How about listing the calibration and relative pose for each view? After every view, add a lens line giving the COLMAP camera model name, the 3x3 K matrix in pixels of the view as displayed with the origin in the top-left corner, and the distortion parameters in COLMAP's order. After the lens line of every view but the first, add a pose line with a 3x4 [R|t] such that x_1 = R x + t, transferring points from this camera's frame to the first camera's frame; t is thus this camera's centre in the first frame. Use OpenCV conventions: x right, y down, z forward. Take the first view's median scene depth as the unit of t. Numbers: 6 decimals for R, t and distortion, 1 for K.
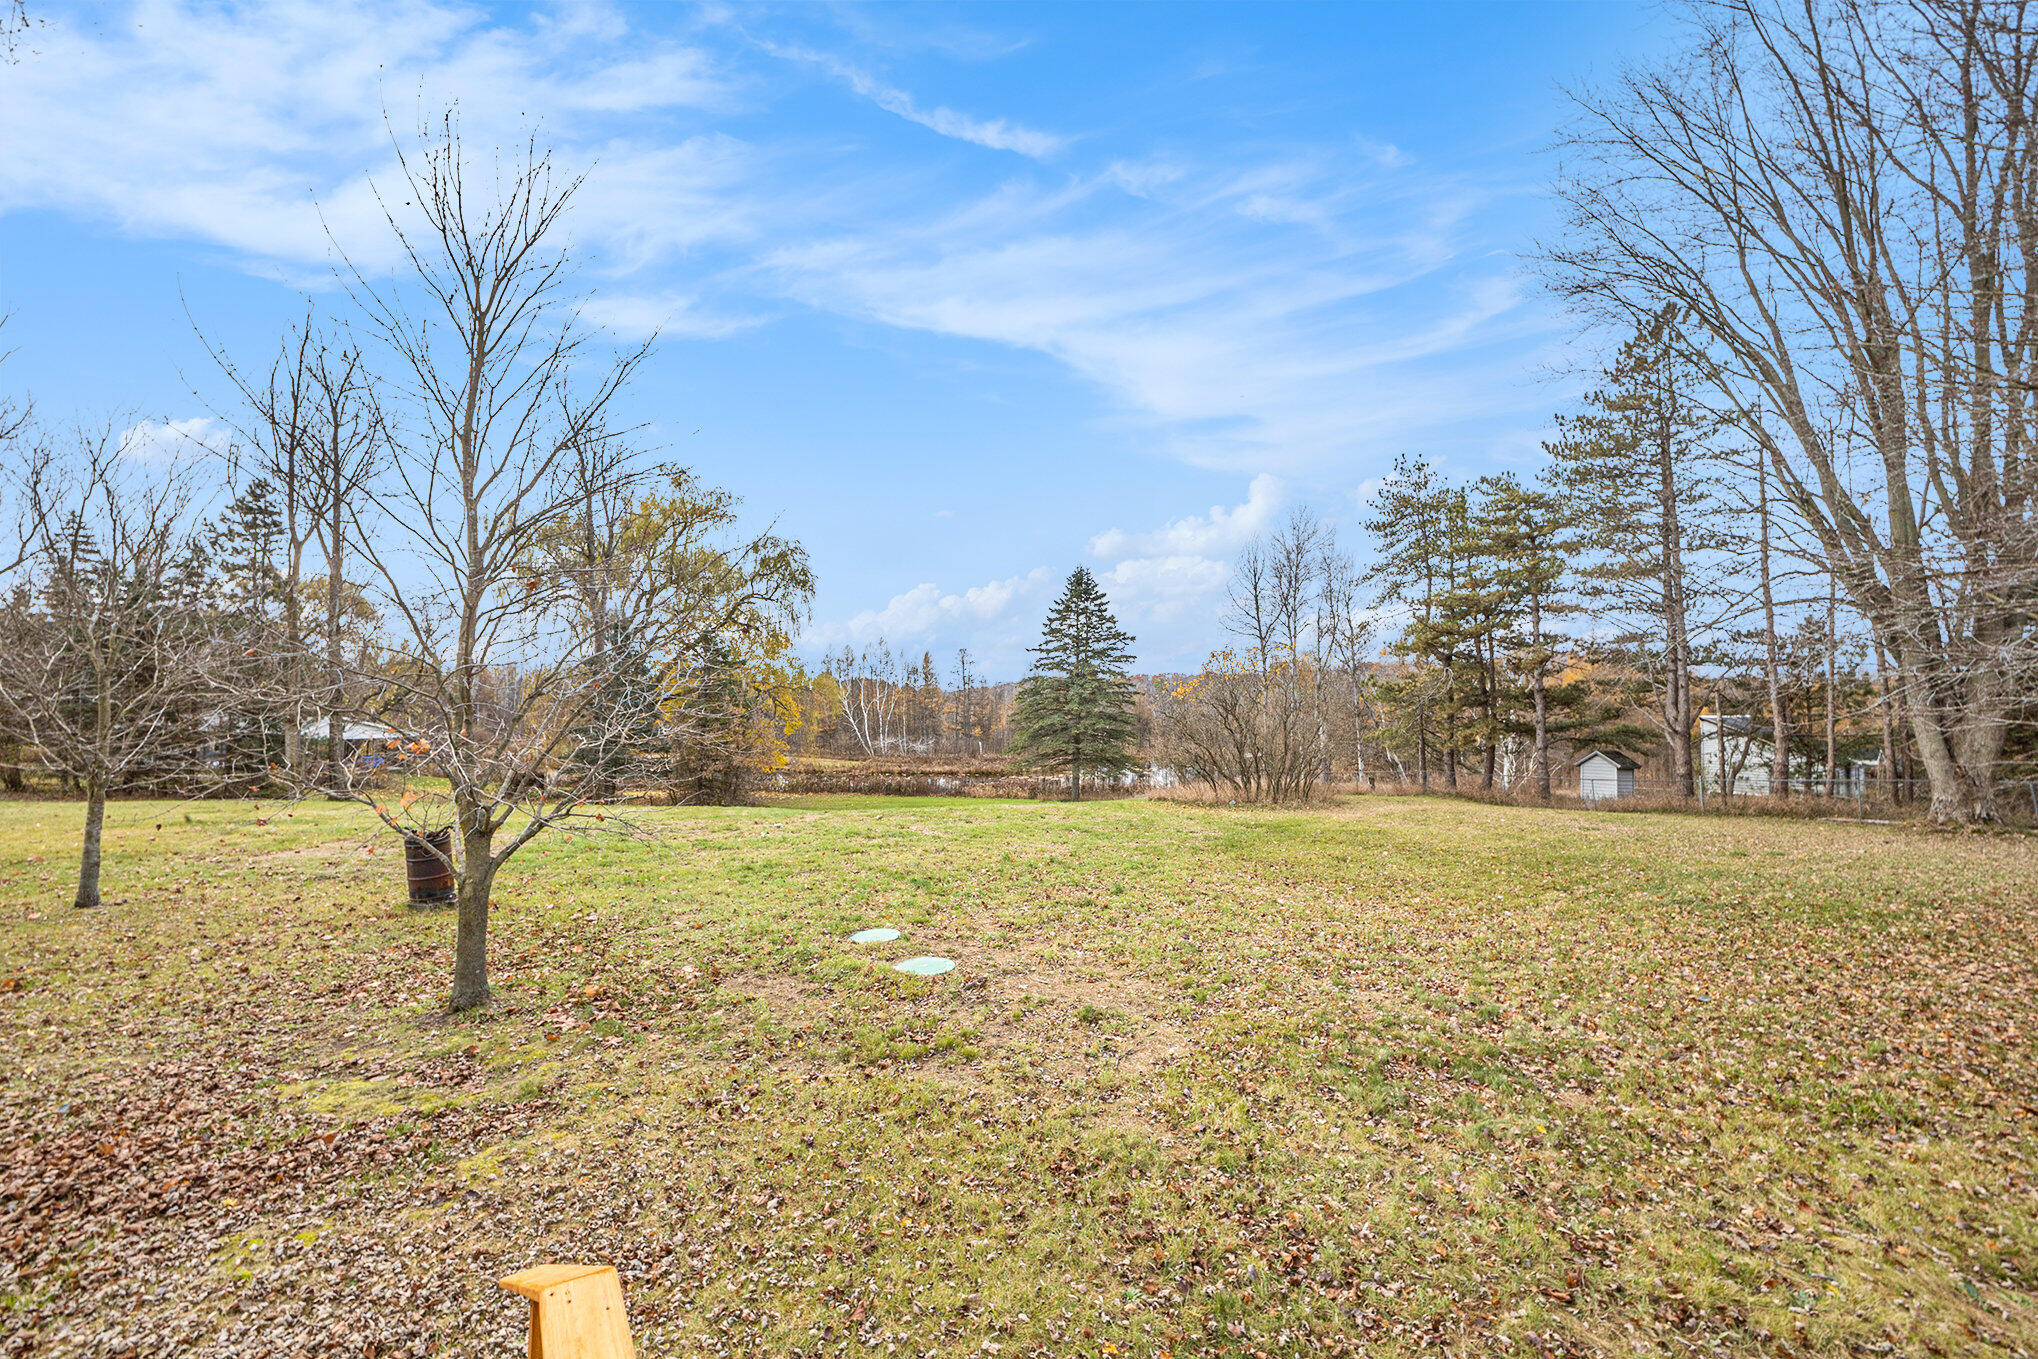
lens RADIAL K [[830.0, 0, 1000.0], [0, 830.0, 668.6], [0, 0, 1]] dist [-0.032234, 0.008686]
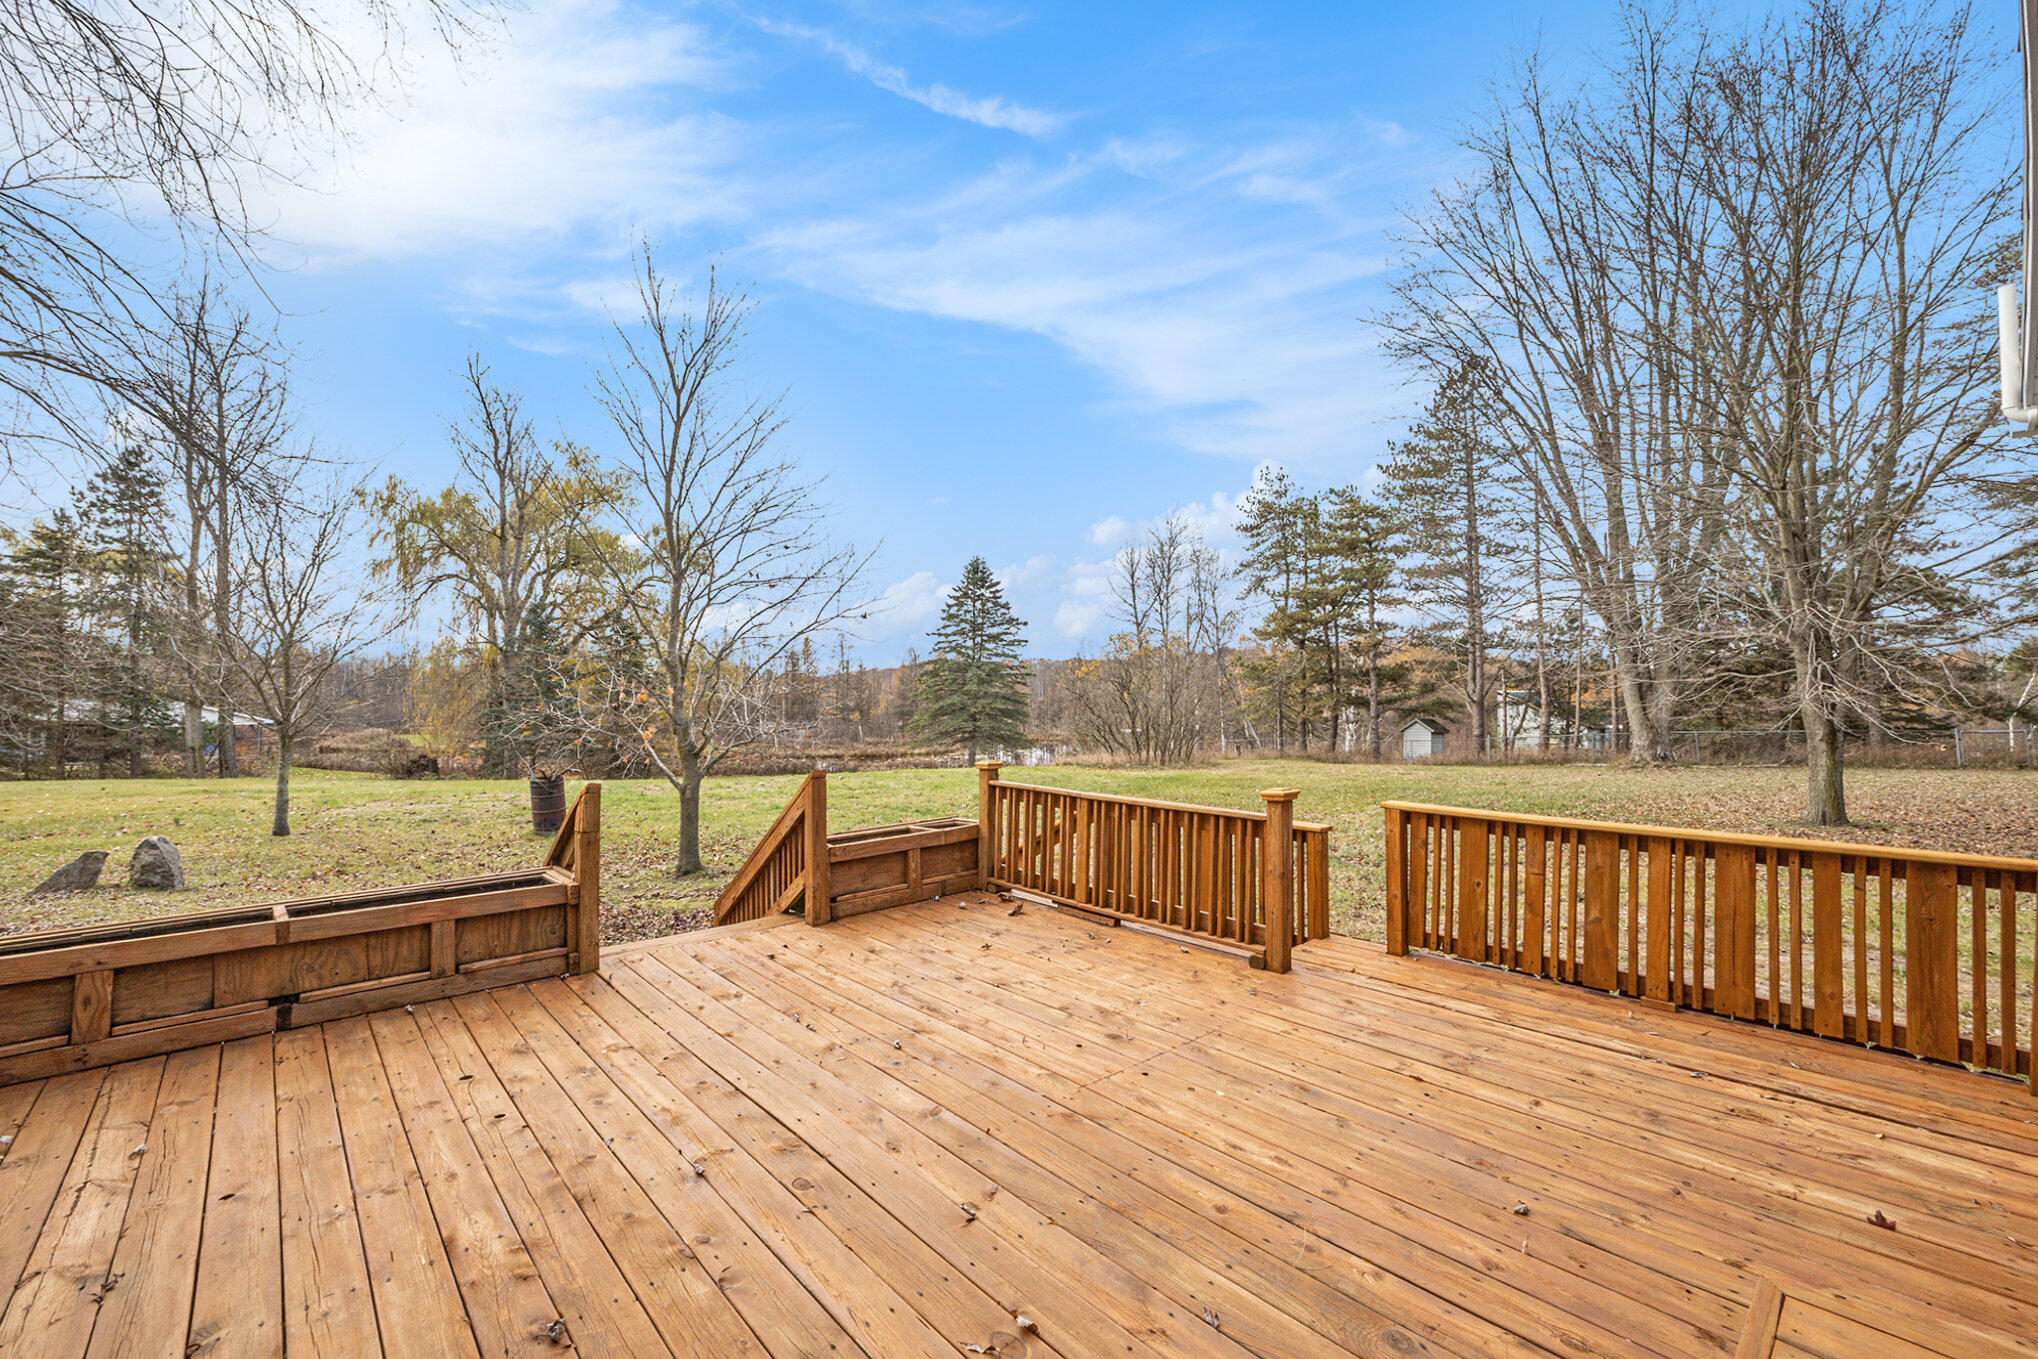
lens RADIAL K [[830.0, 0, 1011.2], [0, 830.0, 674.3], [0, 0, 1]] dist [-0.032234, 0.008686]
pose [[0.986450, -0.002075, 0.164050, -0.063048], [-0.002007, 0.999693, 0.024714, 0.004876], [-0.164051, -0.024708, 0.986142, -0.103979]]
